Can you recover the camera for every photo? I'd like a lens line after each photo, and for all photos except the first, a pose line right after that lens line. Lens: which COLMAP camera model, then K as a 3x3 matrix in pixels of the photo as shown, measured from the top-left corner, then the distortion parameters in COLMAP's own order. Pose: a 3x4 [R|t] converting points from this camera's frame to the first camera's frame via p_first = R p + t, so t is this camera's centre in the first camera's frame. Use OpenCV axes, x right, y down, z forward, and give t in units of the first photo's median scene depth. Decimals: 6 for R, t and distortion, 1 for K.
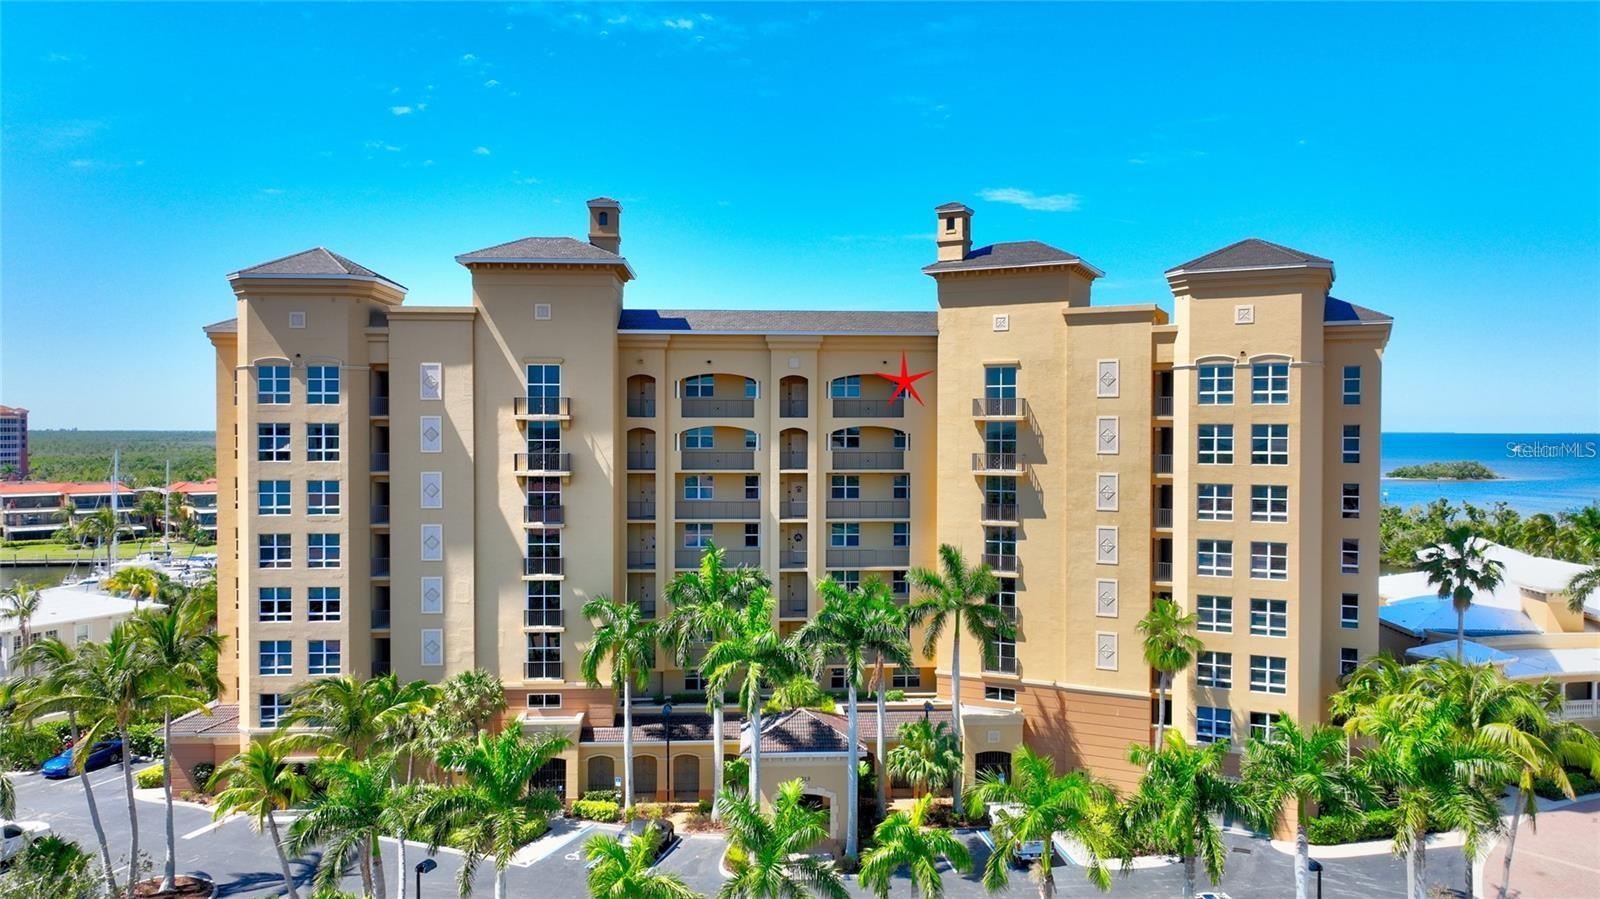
lens RADIAL K [[1170.7, 0, 799.6], [0, 1170.7, 447.5], [0, 0, 1]] dist [0.039943, 0.004697]
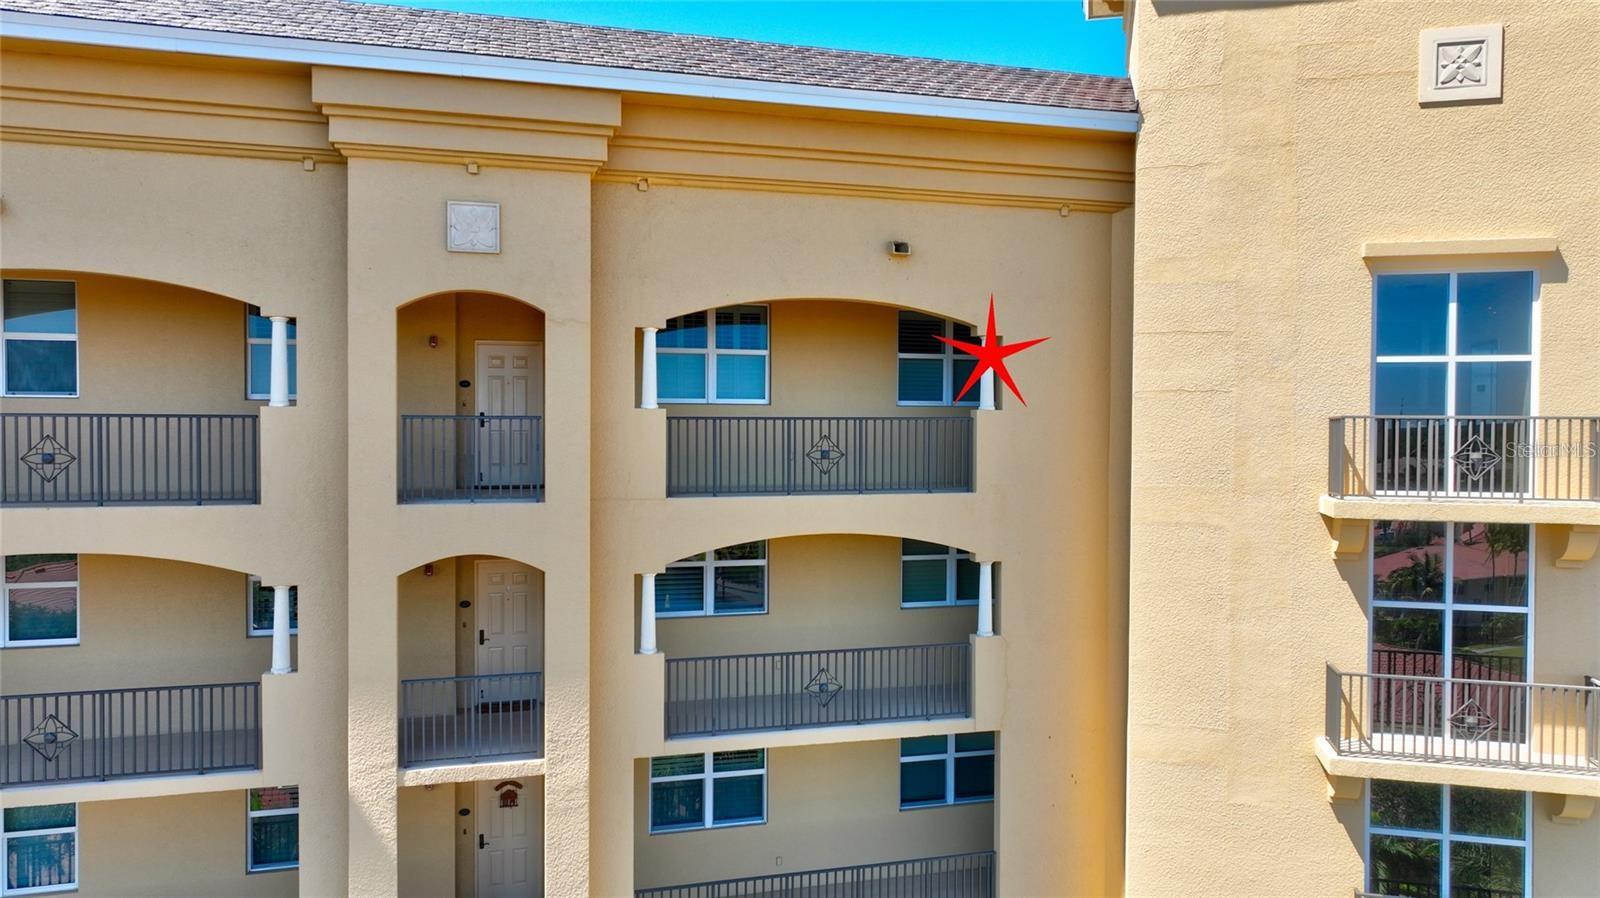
lens RADIAL K [[1170.7, 0, 793.5], [0, 1170.7, 448.5], [0, 0, 1]] dist [0.039943, 0.004697]
pose [[0.970602, -0.002941, 0.240674, 0.000093], [-0.000071, 0.999922, 0.012505, -0.037838], [-0.240692, -0.012155, 0.970526, 0.796657]]
